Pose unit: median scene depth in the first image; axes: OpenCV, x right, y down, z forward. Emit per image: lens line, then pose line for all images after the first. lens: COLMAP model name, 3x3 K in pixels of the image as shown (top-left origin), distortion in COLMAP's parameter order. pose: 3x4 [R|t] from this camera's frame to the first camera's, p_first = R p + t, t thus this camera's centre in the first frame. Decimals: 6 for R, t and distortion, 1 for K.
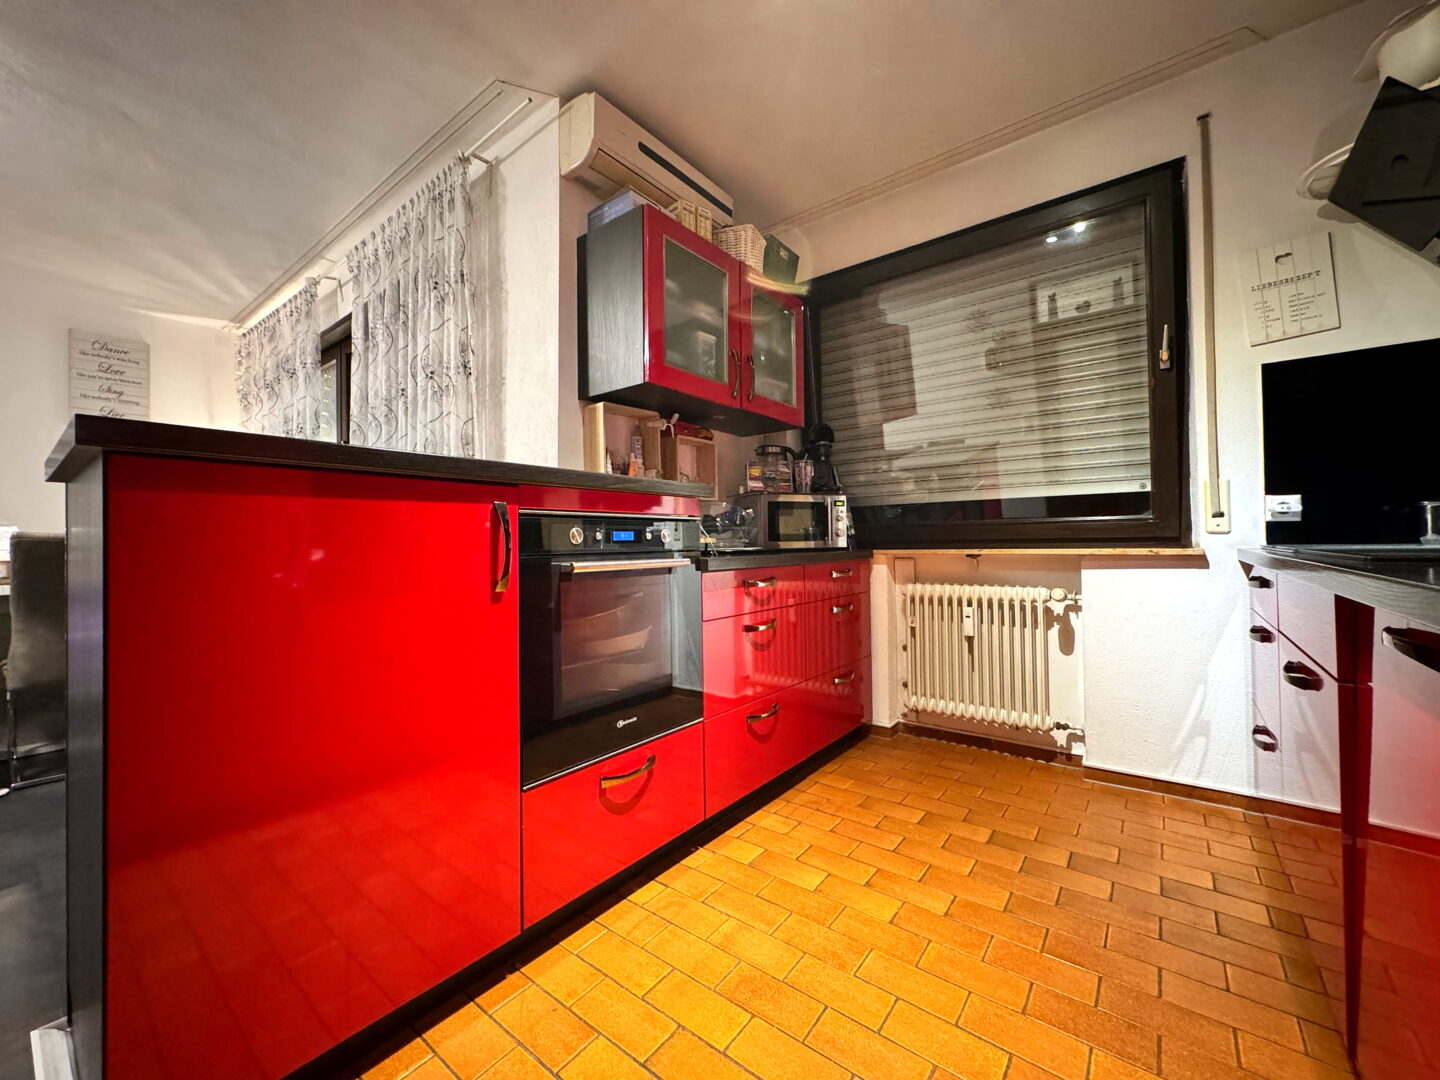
lens RADIAL K [[576.0, 0, 723.3], [0, 576.0, 538.3], [0, 0, 1]] dist [0.007173, -0.000377]
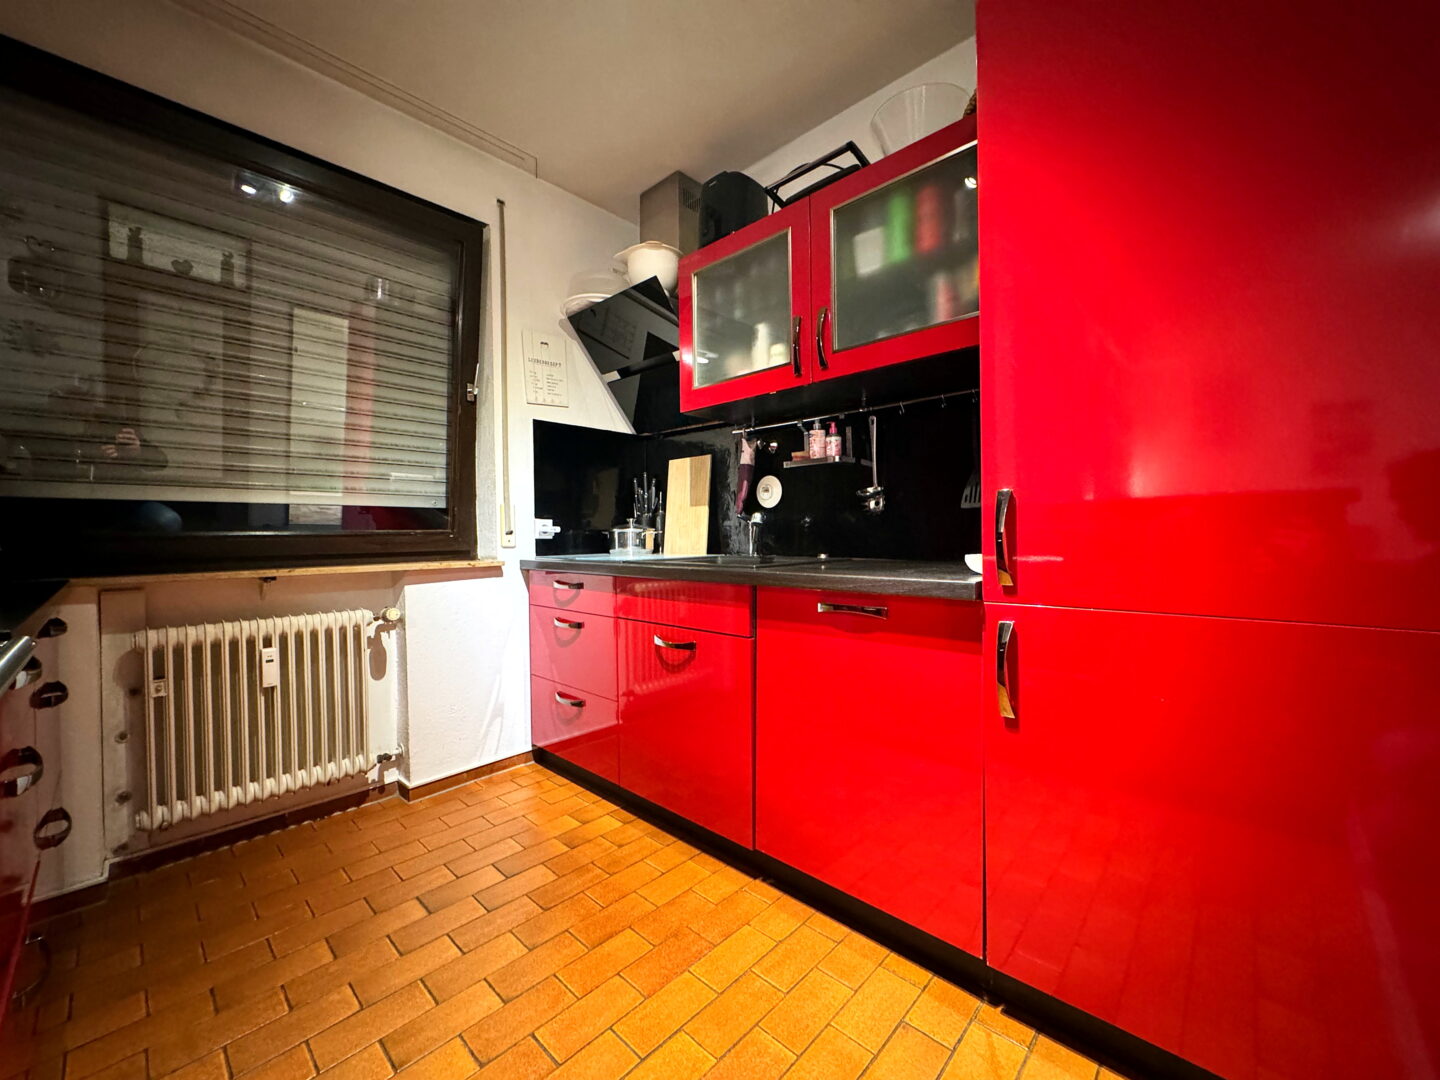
lens RADIAL K [[576.0, 0, 722.3], [0, 576.0, 538.3], [0, 0, 1]] dist [0.007173, -0.000377]
pose [[0.097756, 0.002142, 0.995208, -0.288509], [-0.002325, 0.999995, -0.001924, -0.024640], [-0.995208, -0.002126, 0.097760, 0.387922]]
